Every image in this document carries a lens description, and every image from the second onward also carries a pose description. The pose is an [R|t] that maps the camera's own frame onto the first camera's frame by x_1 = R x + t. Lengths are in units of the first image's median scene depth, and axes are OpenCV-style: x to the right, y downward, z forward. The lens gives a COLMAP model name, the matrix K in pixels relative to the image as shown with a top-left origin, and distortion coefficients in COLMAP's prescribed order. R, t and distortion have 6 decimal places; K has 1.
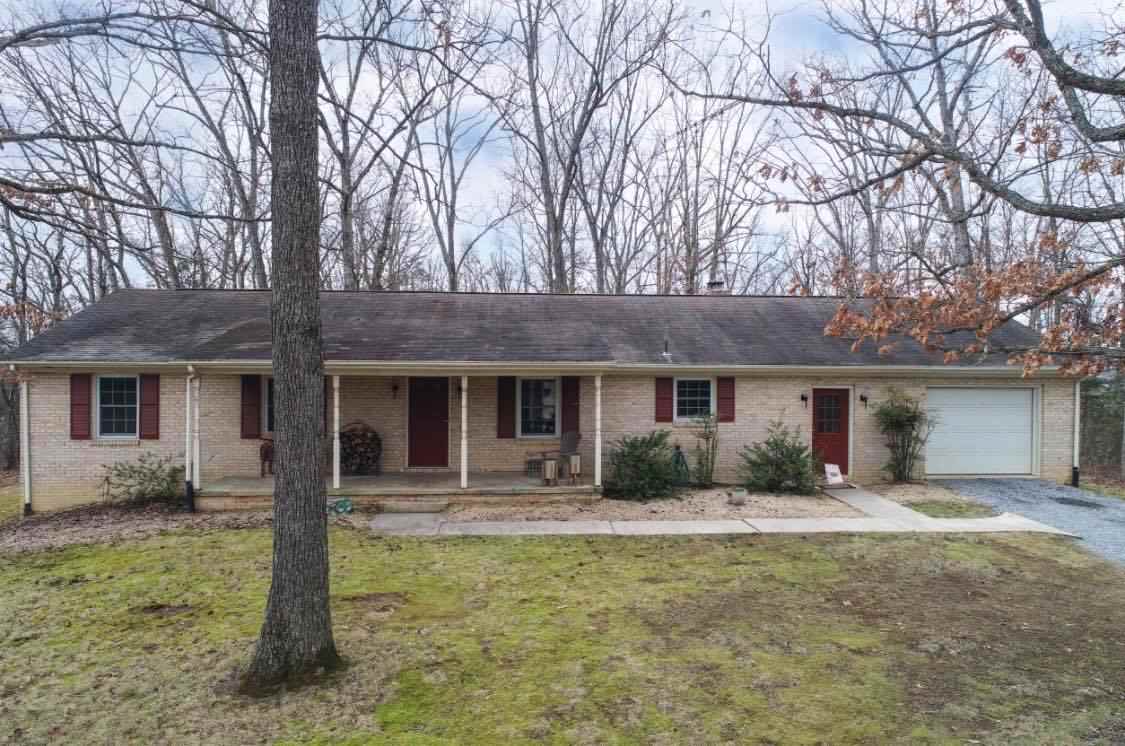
lens RADIAL K [[755.6, 0, 562.5], [0, 755.6, 373.0], [0, 0, 1]] dist [-0.003649, -0.000668]
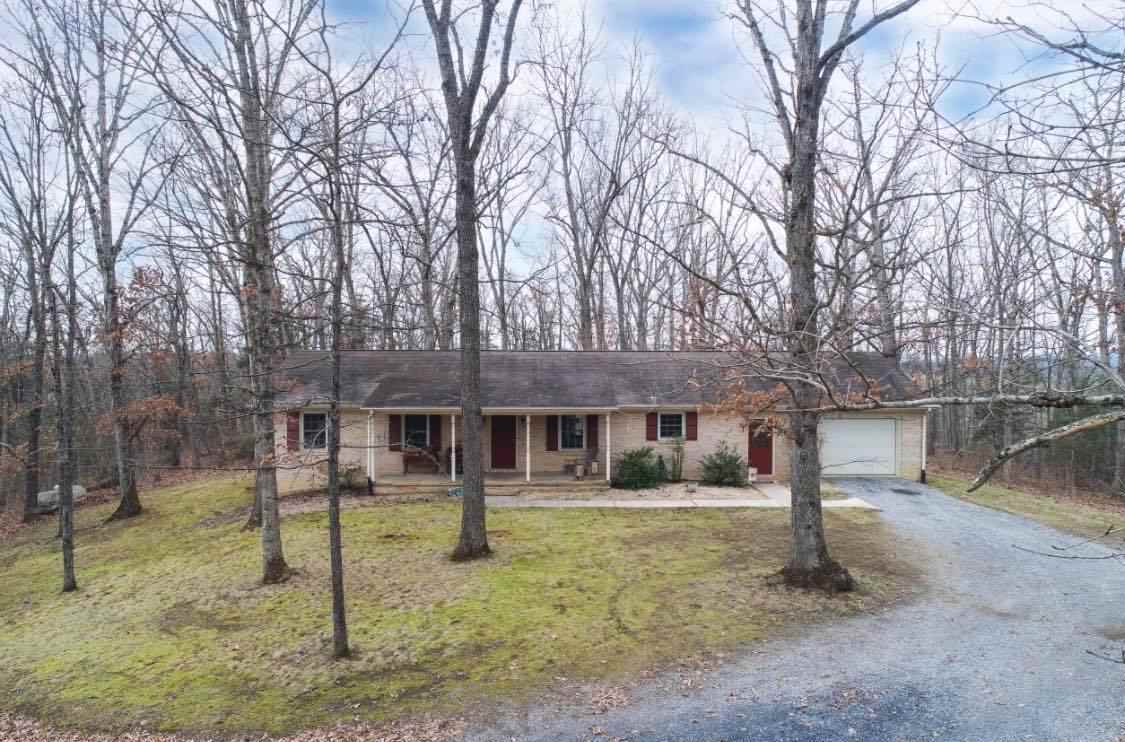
lens RADIAL K [[755.6, 0, 562.5], [0, 755.6, 371.0], [0, 0, 1]] dist [-0.003649, -0.000668]
pose [[0.999047, -0.002978, -0.043555, 0.018453], [0.002803, 0.999988, -0.004078, -0.079787], [0.043567, 0.003952, 0.999043, -0.623948]]
